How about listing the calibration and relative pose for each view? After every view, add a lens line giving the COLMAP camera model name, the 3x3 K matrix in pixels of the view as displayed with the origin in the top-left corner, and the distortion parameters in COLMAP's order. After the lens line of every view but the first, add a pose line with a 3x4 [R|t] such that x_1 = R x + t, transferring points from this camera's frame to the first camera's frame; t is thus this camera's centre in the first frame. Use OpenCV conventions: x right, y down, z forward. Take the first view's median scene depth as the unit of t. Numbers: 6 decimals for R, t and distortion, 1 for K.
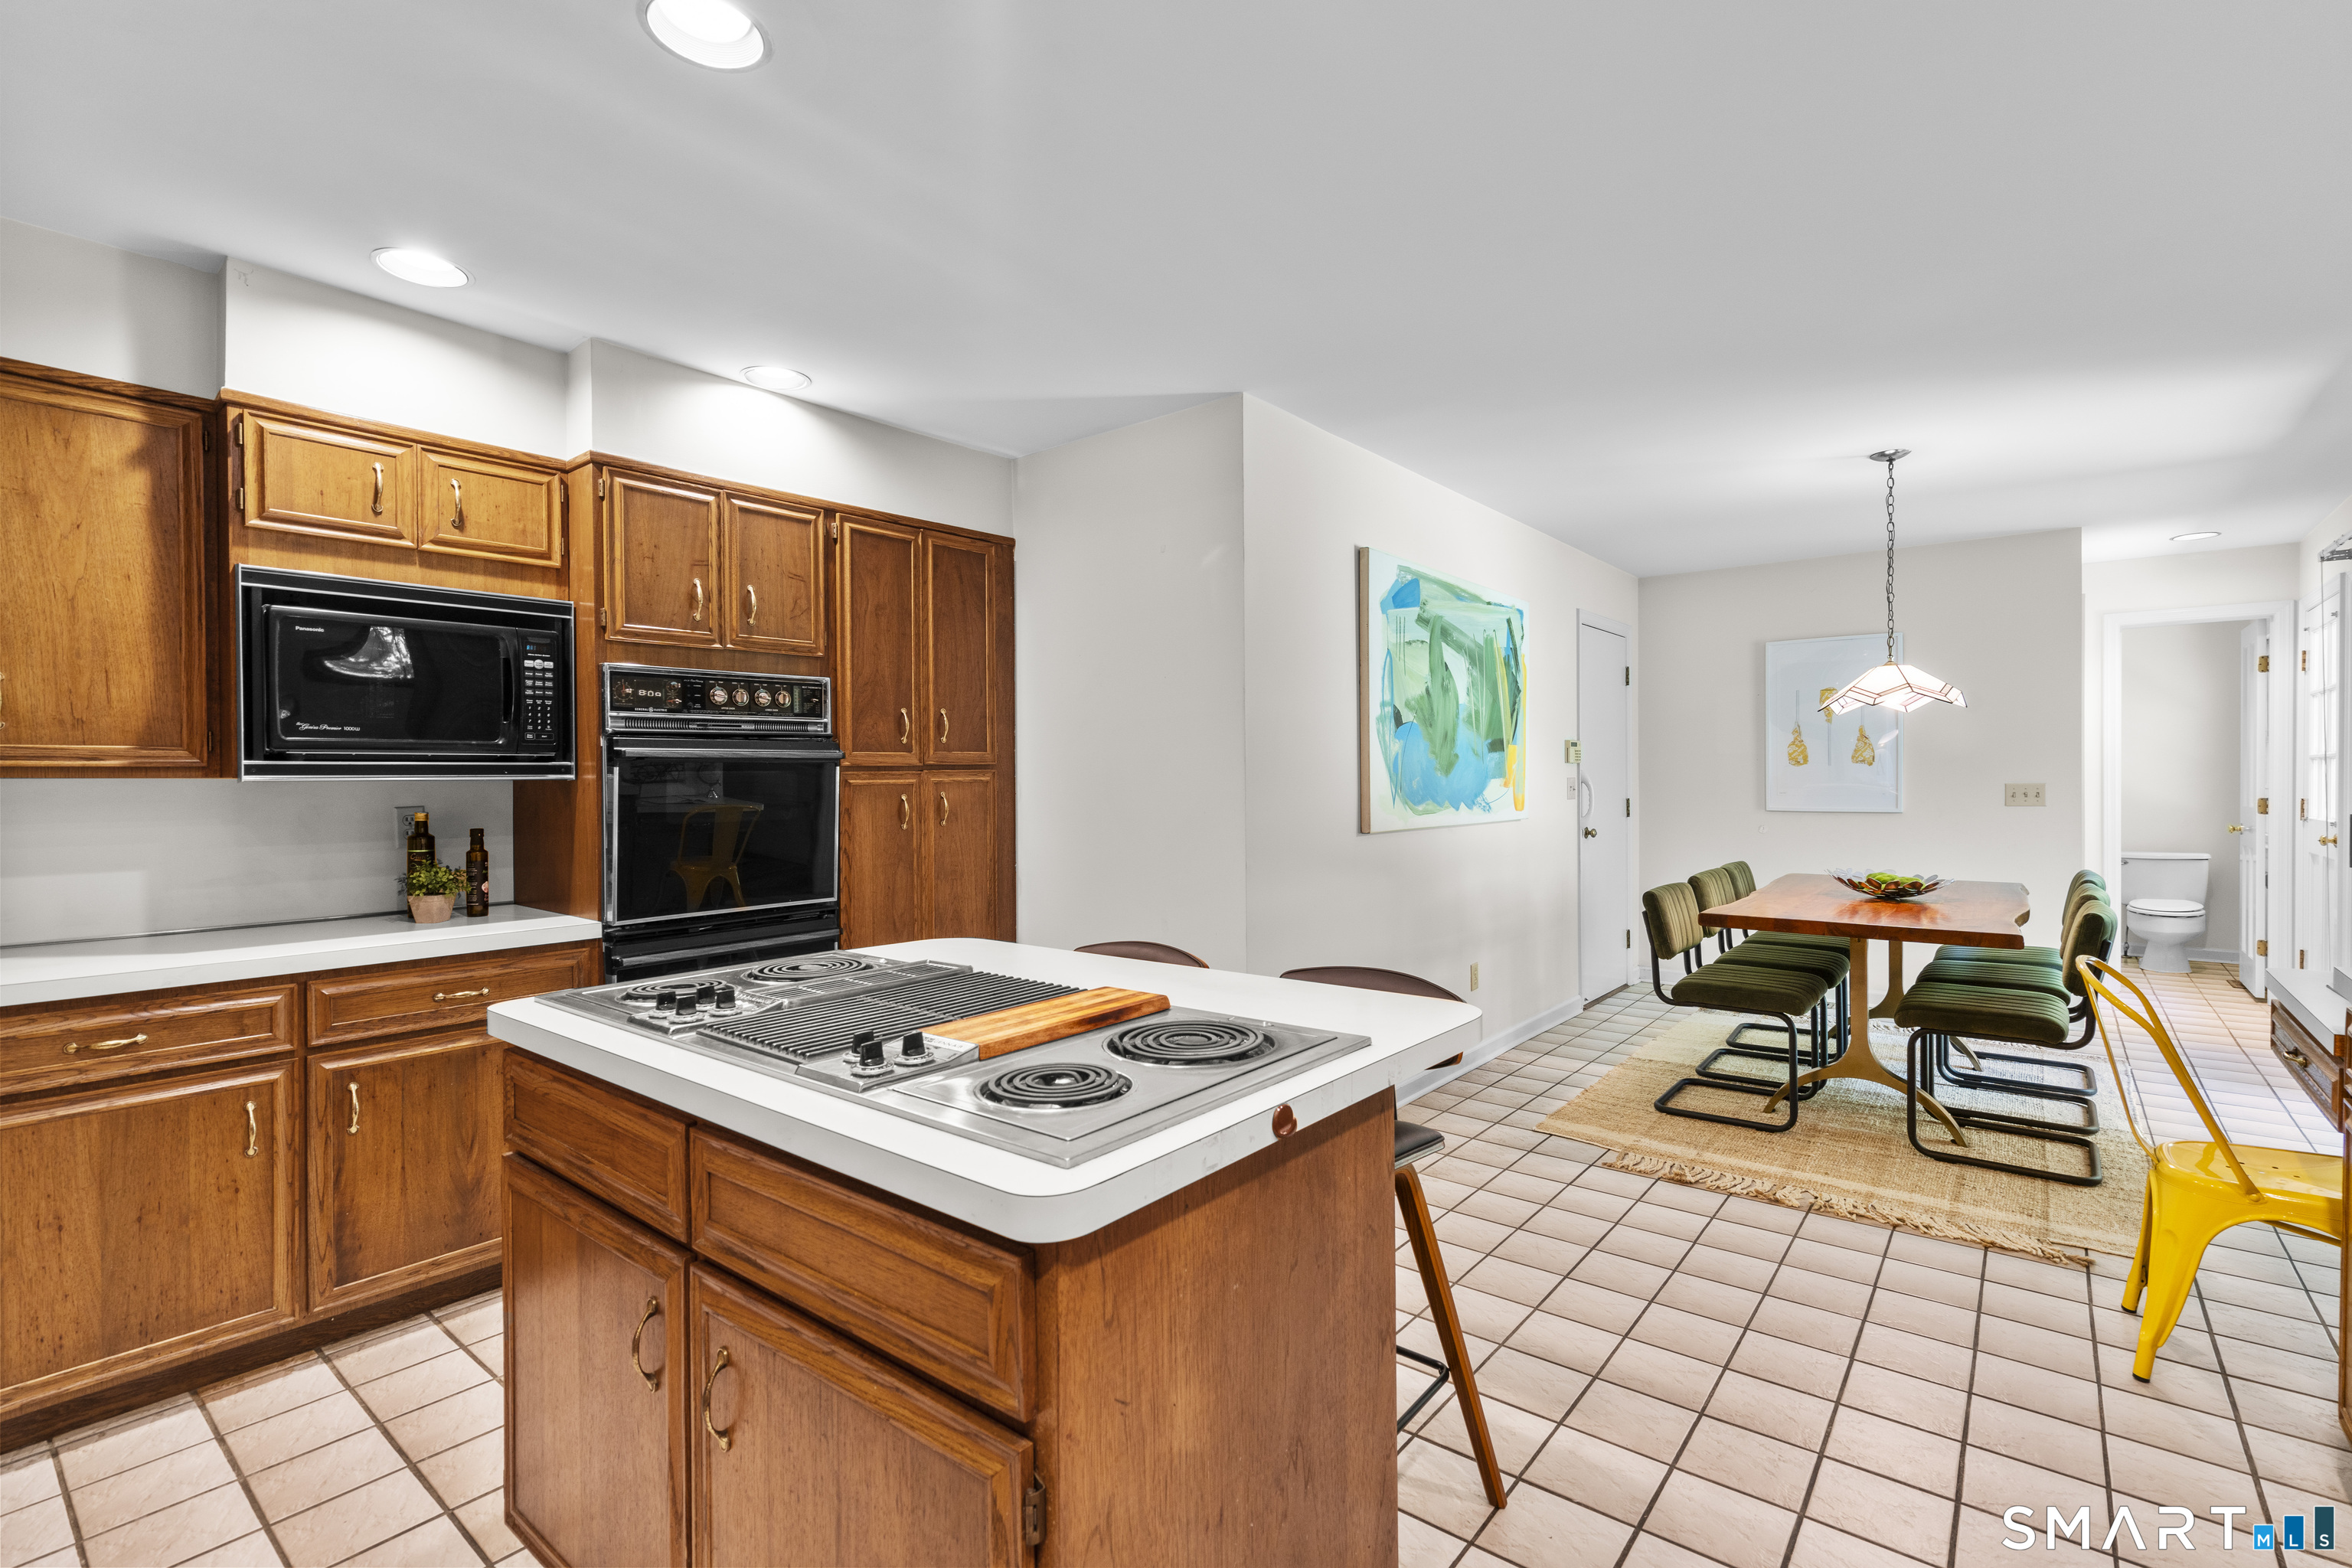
lens RADIAL K [[1082.0, 0, 1176.0], [0, 1082.0, 784.0], [0, 0, 1]] dist [0.001080, 0.000250]
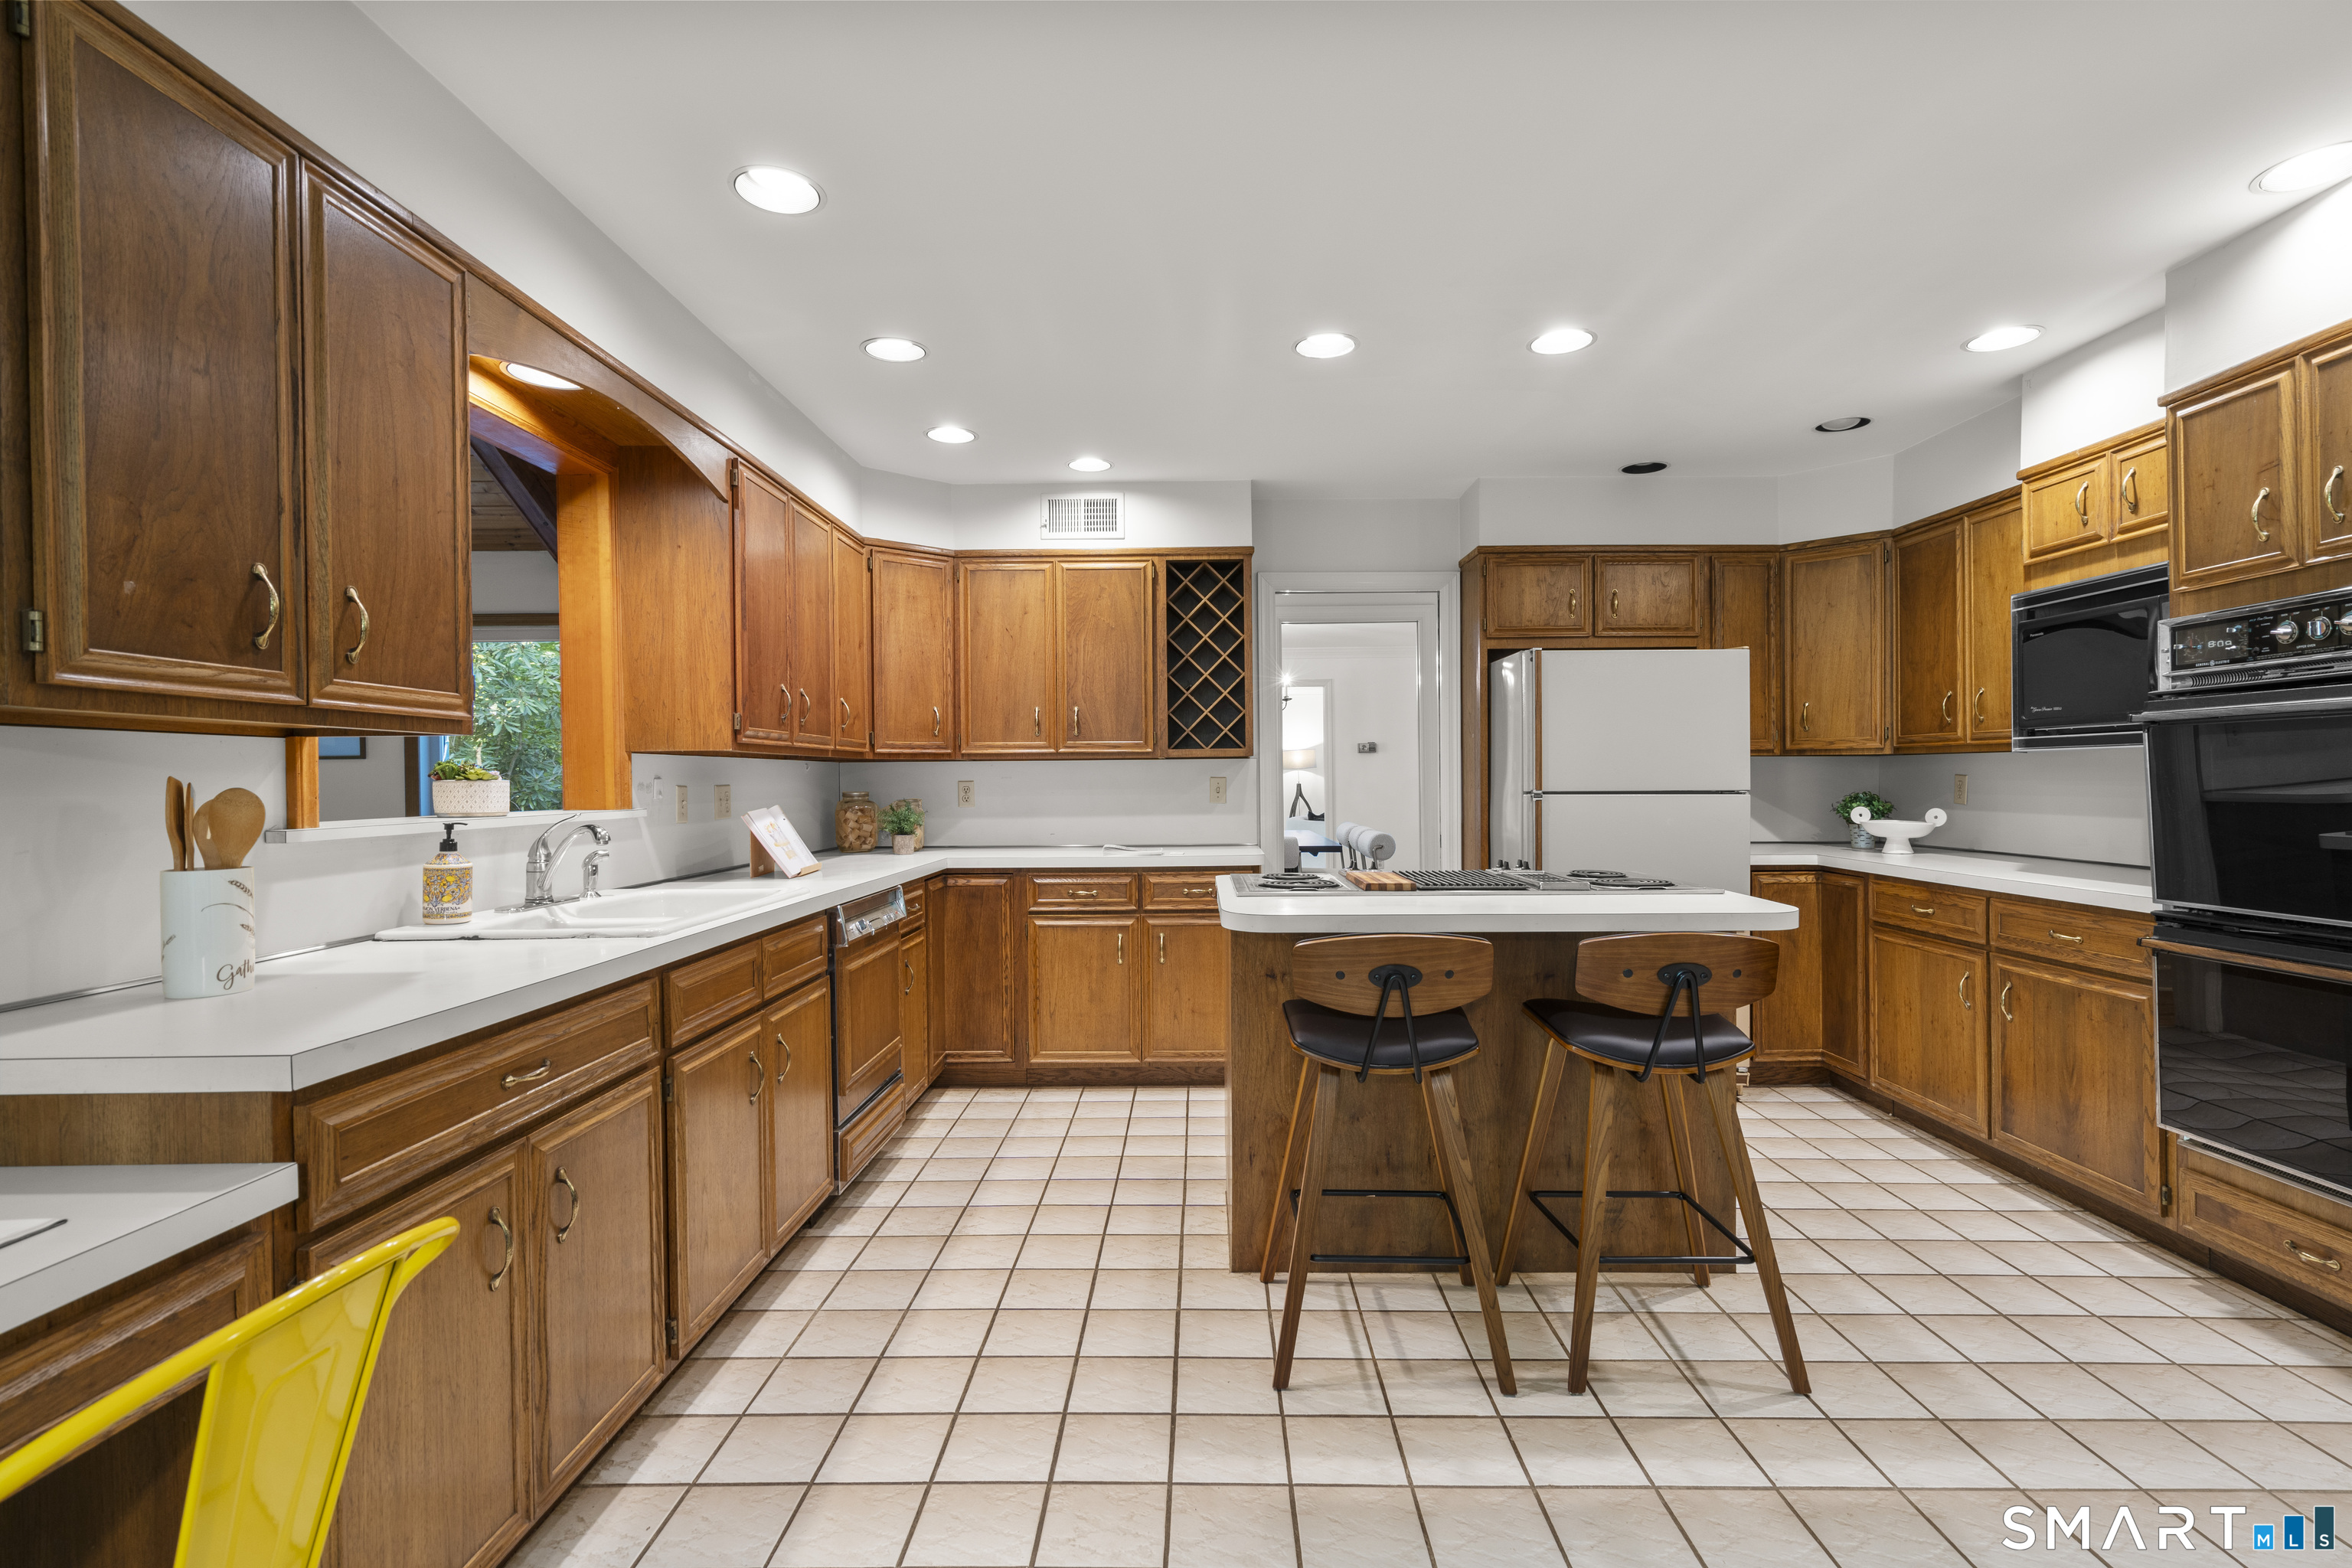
lens RADIAL K [[1100.6, 0, 1176.0], [0, 1100.6, 784.0], [0, 0, 1]] dist [-0.001103, 0.001784]
pose [[-0.792699, 0.014460, -0.609442, 0.753648], [0.006758, 0.999866, 0.014934, 0.009321], [0.609576, 0.007720, -0.792690, 1.287801]]
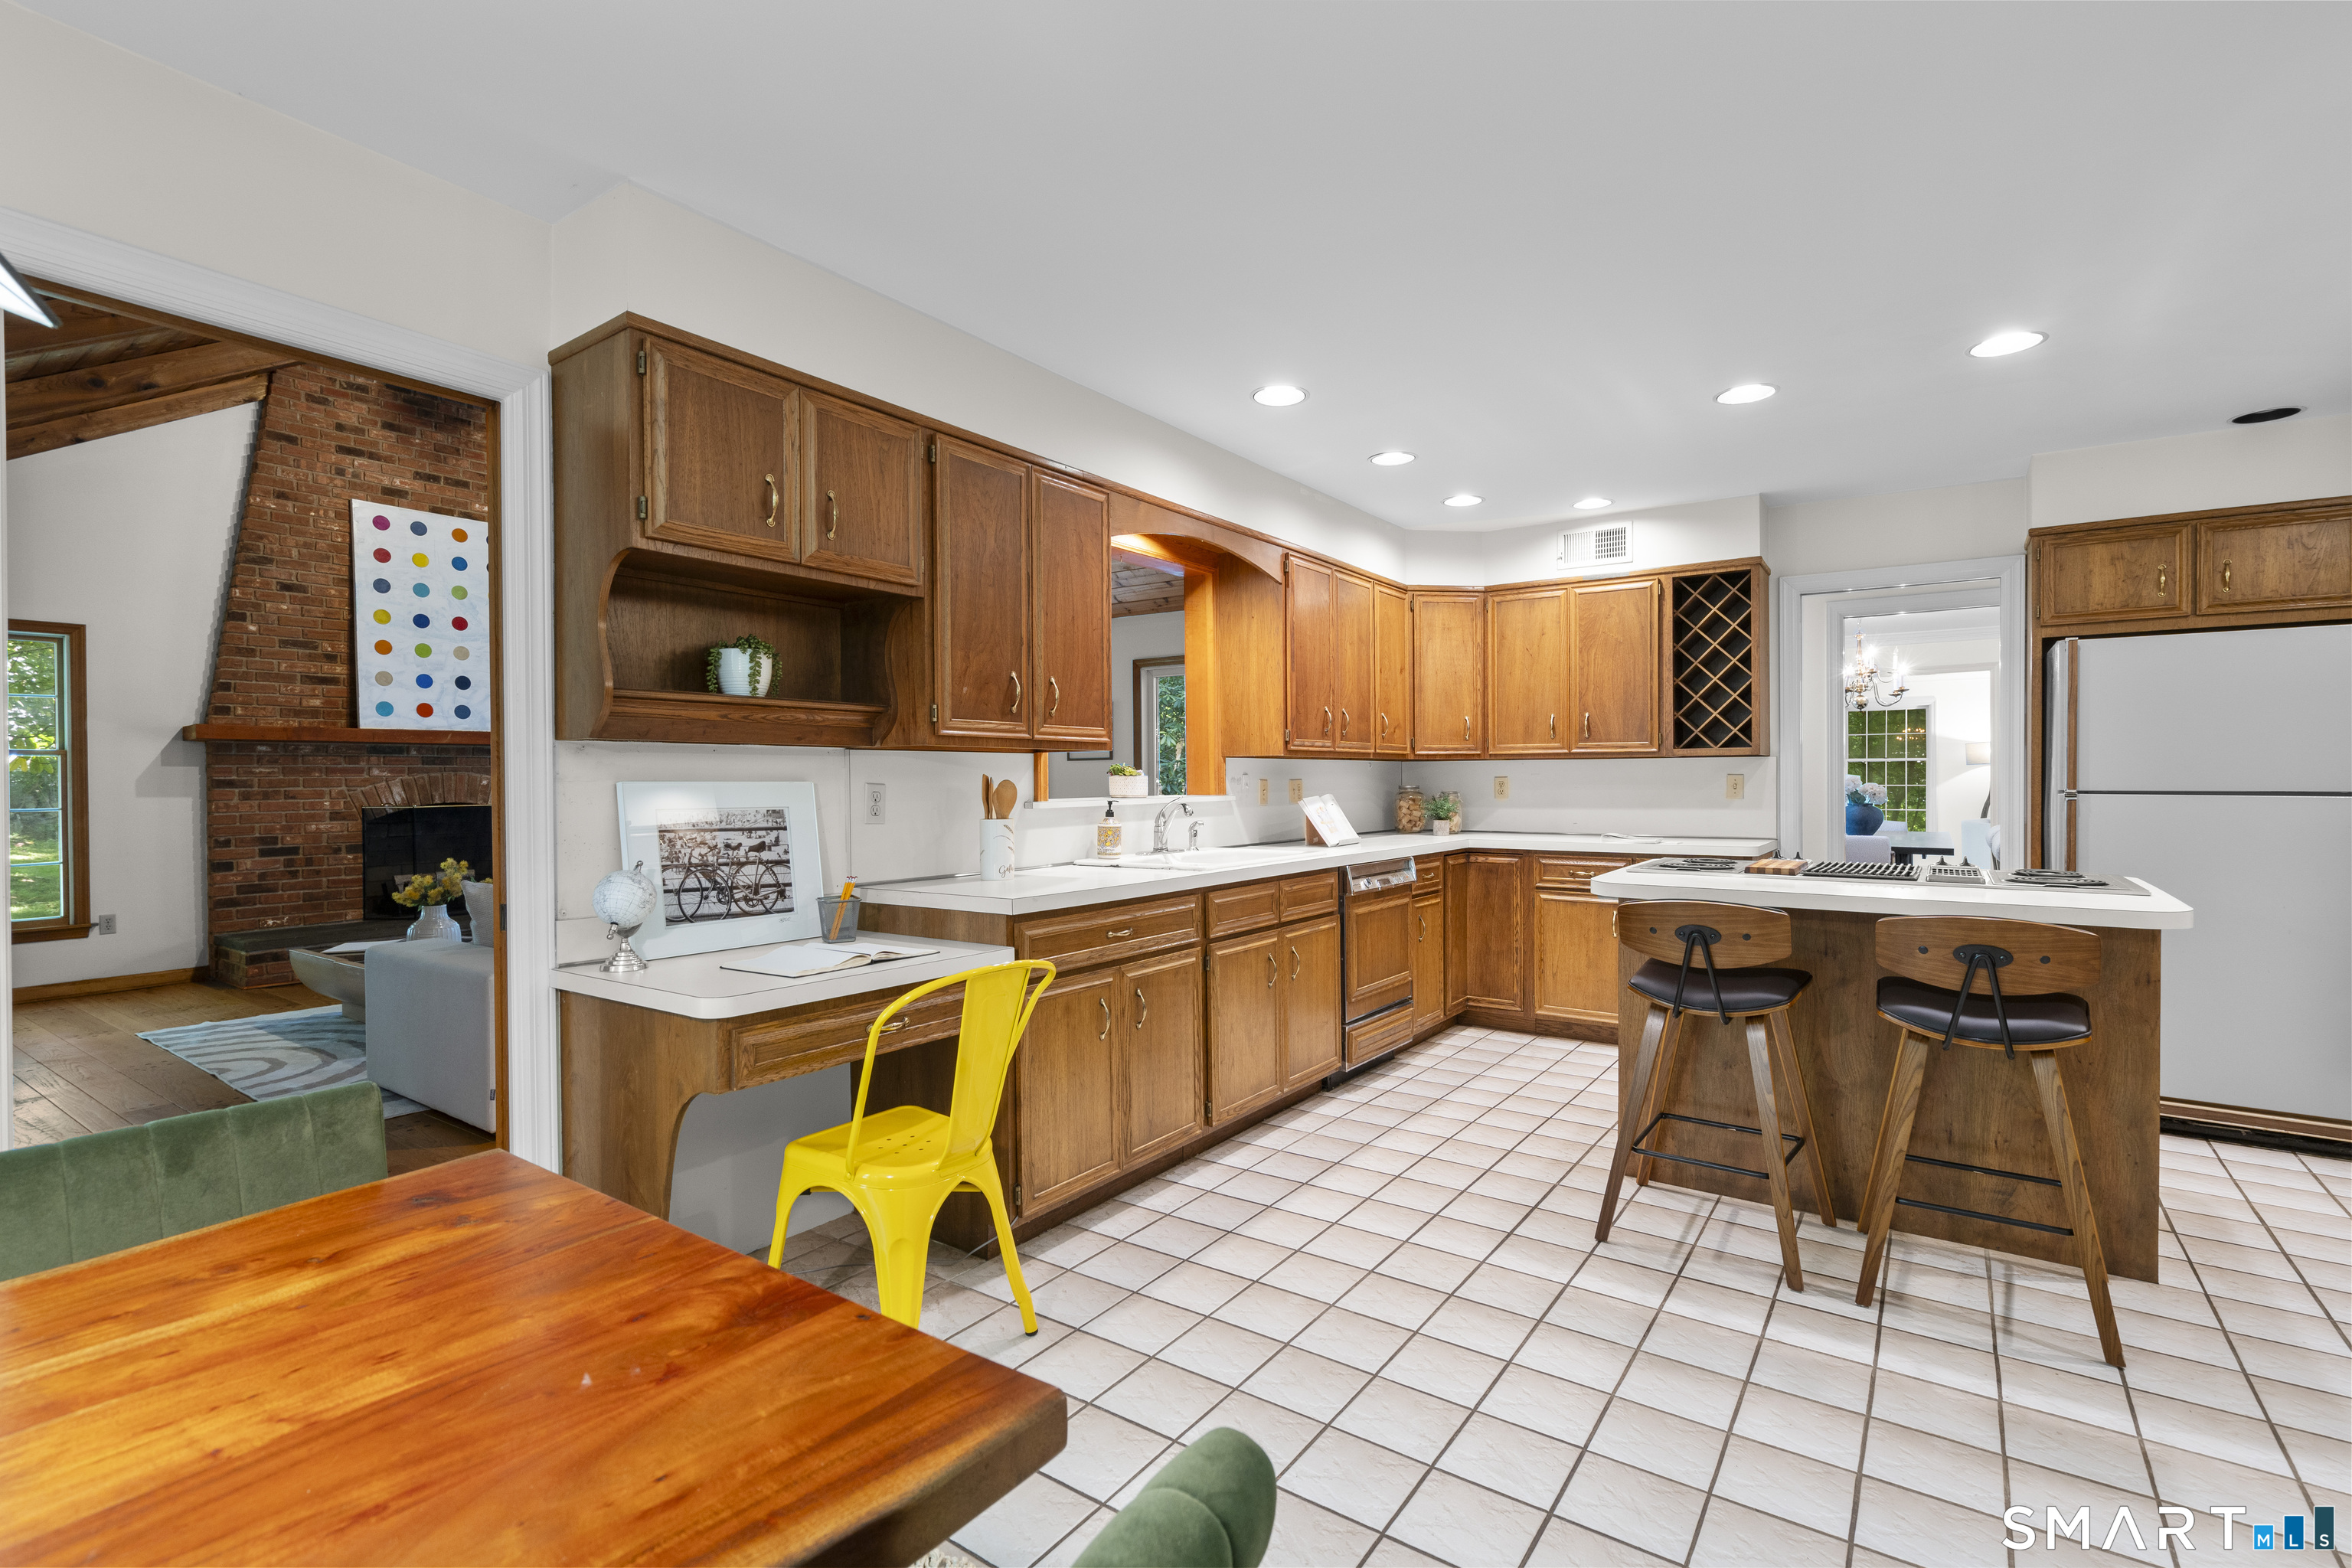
lens RADIAL K [[1082.0, 0, 1176.0], [0, 1082.0, 784.0], [0, 0, 1]] dist [0.001080, 0.000250]
pose [[-0.998857, 0.009844, -0.046784, 0.665719], [0.009139, 0.999842, 0.015256, 0.005243], [0.046927, 0.014811, -0.998789, 1.697219]]
